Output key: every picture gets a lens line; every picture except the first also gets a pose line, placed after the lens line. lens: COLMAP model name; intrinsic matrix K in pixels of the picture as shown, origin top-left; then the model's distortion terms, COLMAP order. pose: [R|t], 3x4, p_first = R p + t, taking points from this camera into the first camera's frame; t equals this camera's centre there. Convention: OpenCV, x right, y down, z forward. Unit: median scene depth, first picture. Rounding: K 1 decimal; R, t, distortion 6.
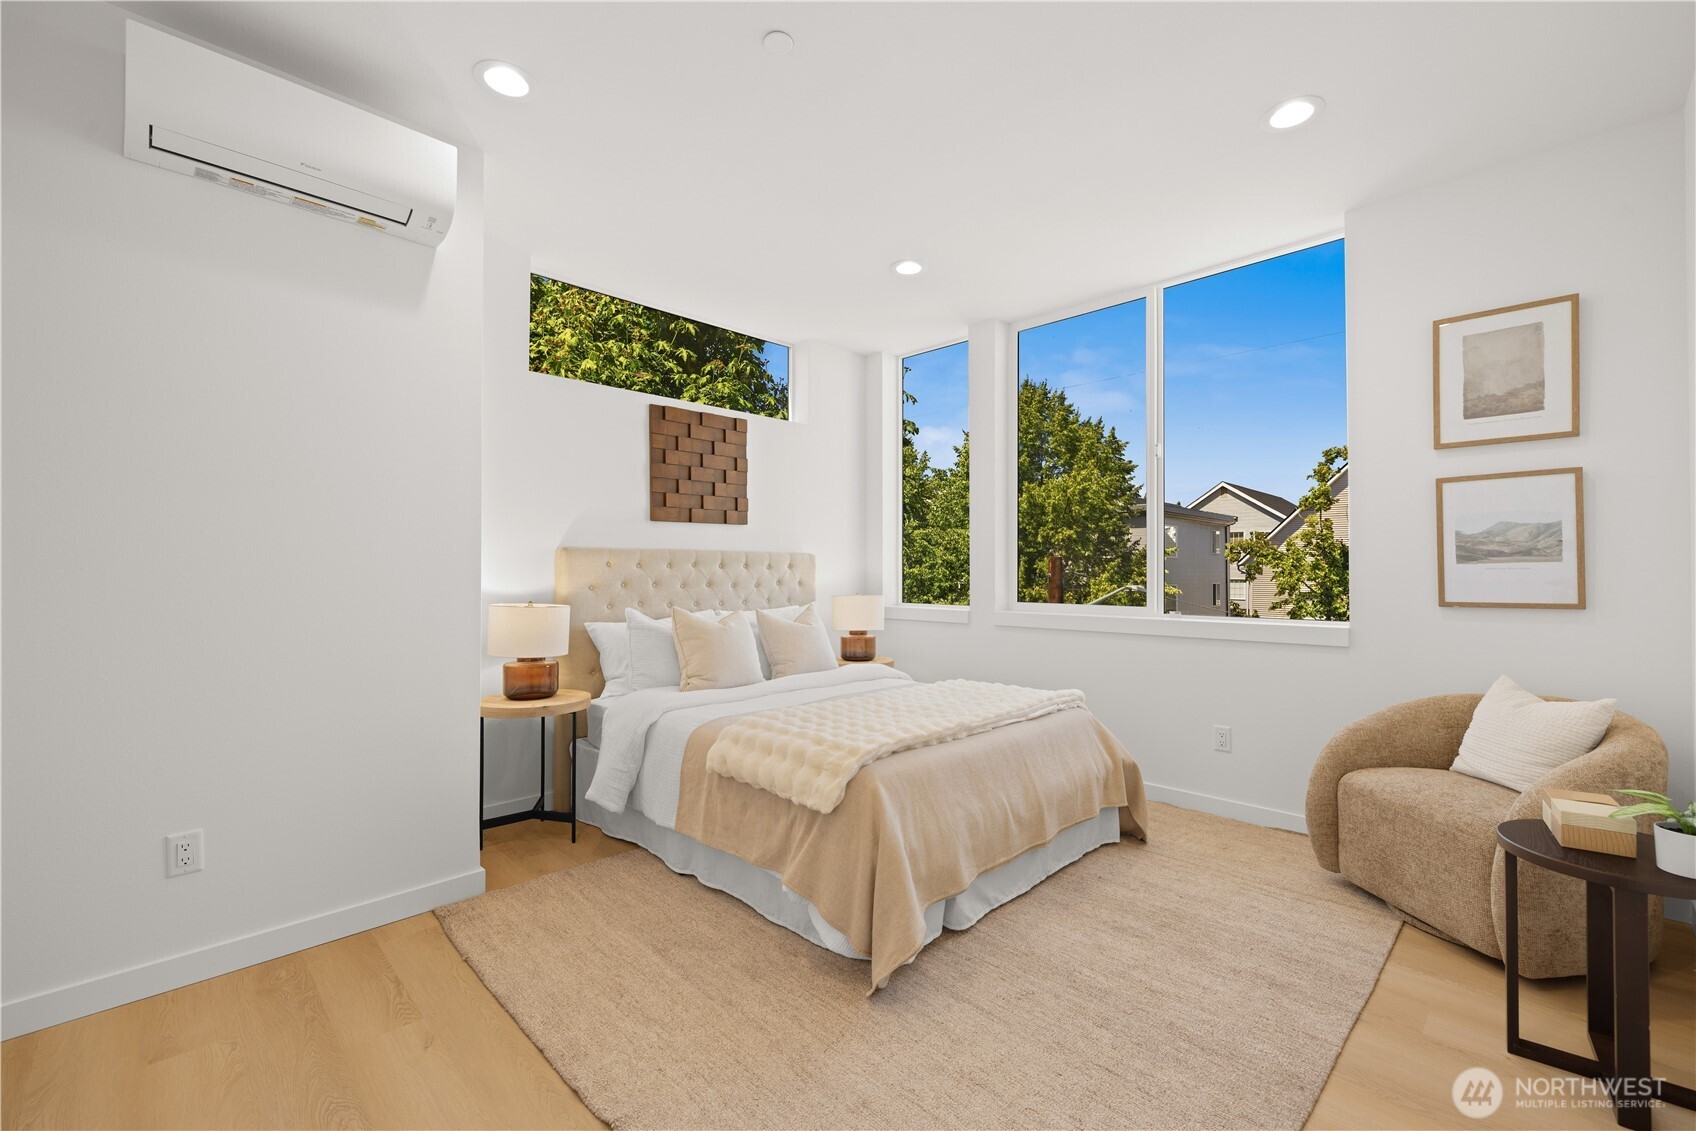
lens RADIAL K [[710.0, 0, 849.1], [0, 710.0, 578.7], [0, 0, 1]] dist [0.001414, -0.000322]
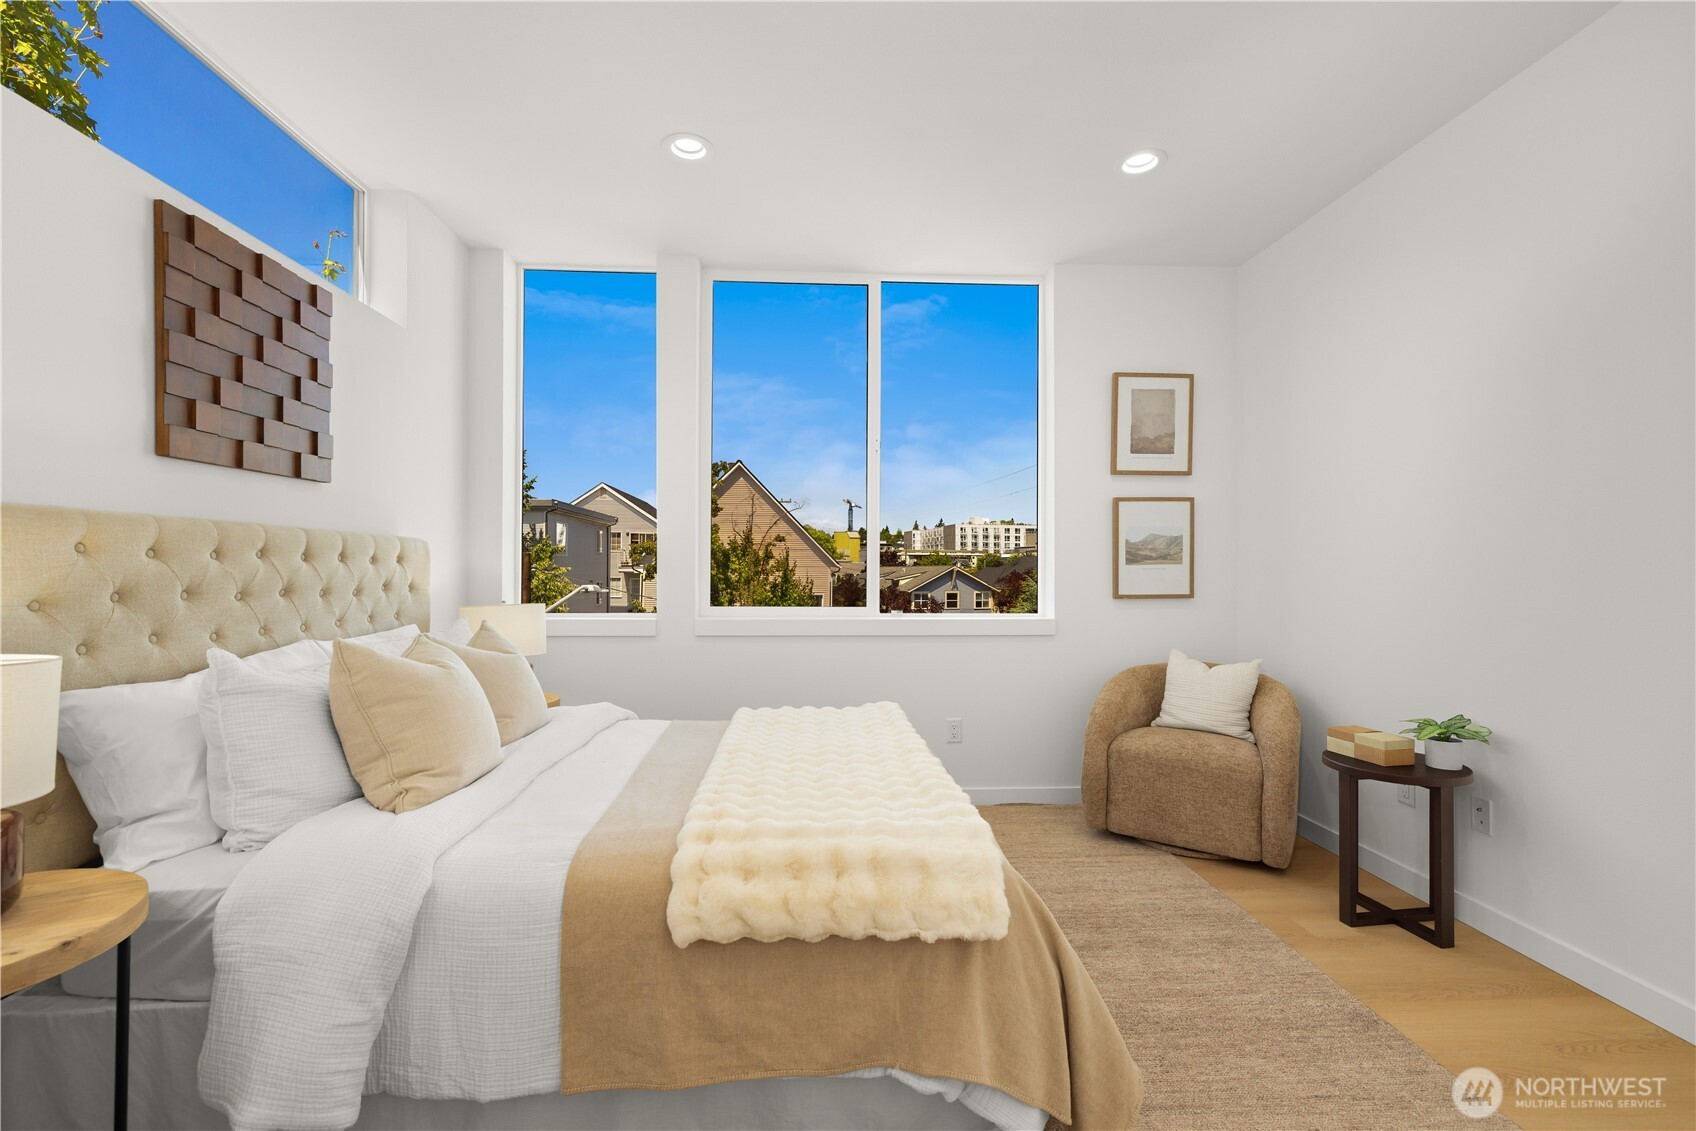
lens RADIAL K [[736.2, 0, 845.3], [0, 736.2, 576.8], [0, 0, 1]] dist [0.007290, 0.000121]
pose [[0.663675, -0.003249, 0.748014, -0.474293], [0.004319, 0.999991, 0.000511, -0.002508], [-0.748009, 0.002891, 0.663683, 0.488600]]
